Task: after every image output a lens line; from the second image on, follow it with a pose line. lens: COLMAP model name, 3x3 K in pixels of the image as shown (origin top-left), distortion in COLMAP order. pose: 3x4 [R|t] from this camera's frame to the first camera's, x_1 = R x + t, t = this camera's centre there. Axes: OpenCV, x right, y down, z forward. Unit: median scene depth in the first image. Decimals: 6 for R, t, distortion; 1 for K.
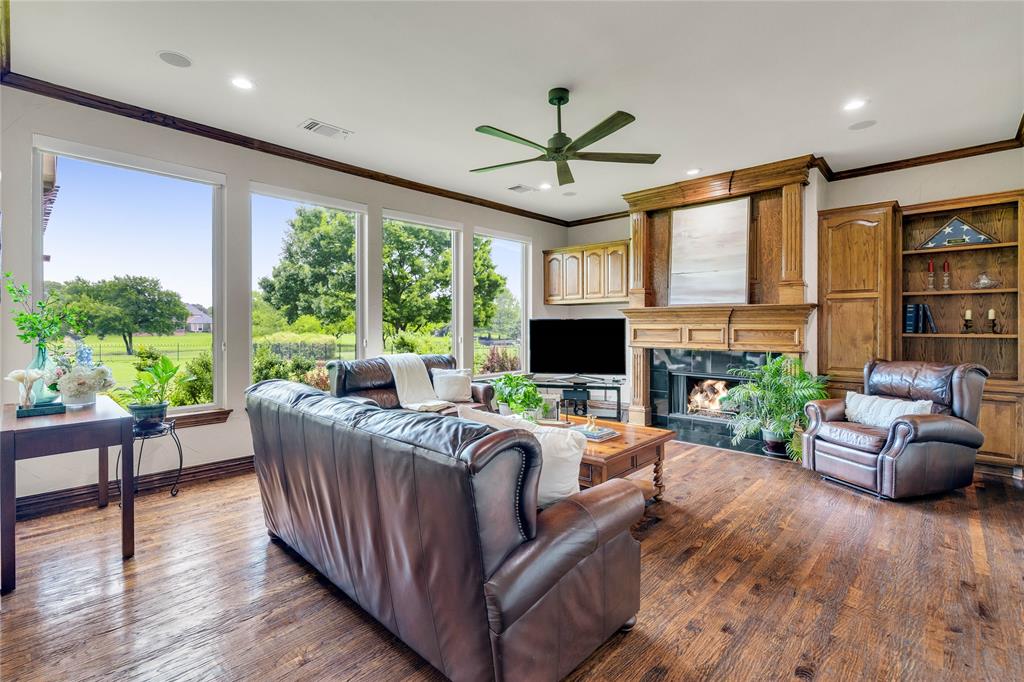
lens RADIAL K [[472.3, 0, 510.3], [0, 472.3, 324.4], [0, 0, 1]] dist [-0.002319, -0.000045]
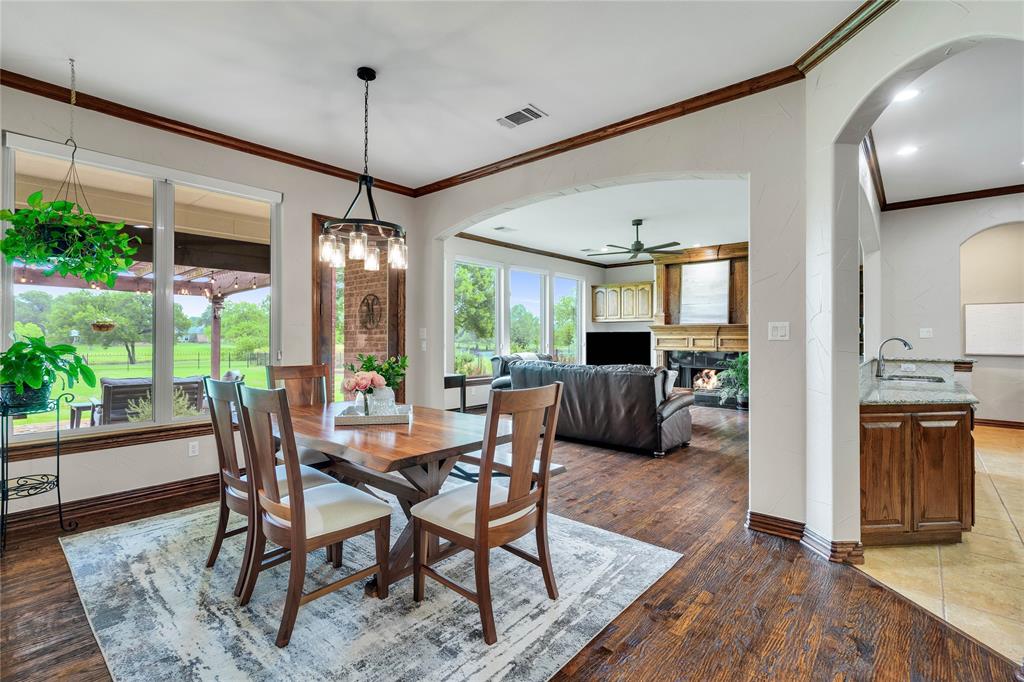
lens RADIAL K [[472.3, 0, 510.3], [0, 472.3, 324.4], [0, 0, 1]] dist [-0.002319, -0.000045]
pose [[0.999344, 0.005511, 0.035806, -0.299217], [-0.004644, 0.999695, -0.024265, 0.003047], [-0.035929, 0.024082, 0.999064, -0.584155]]
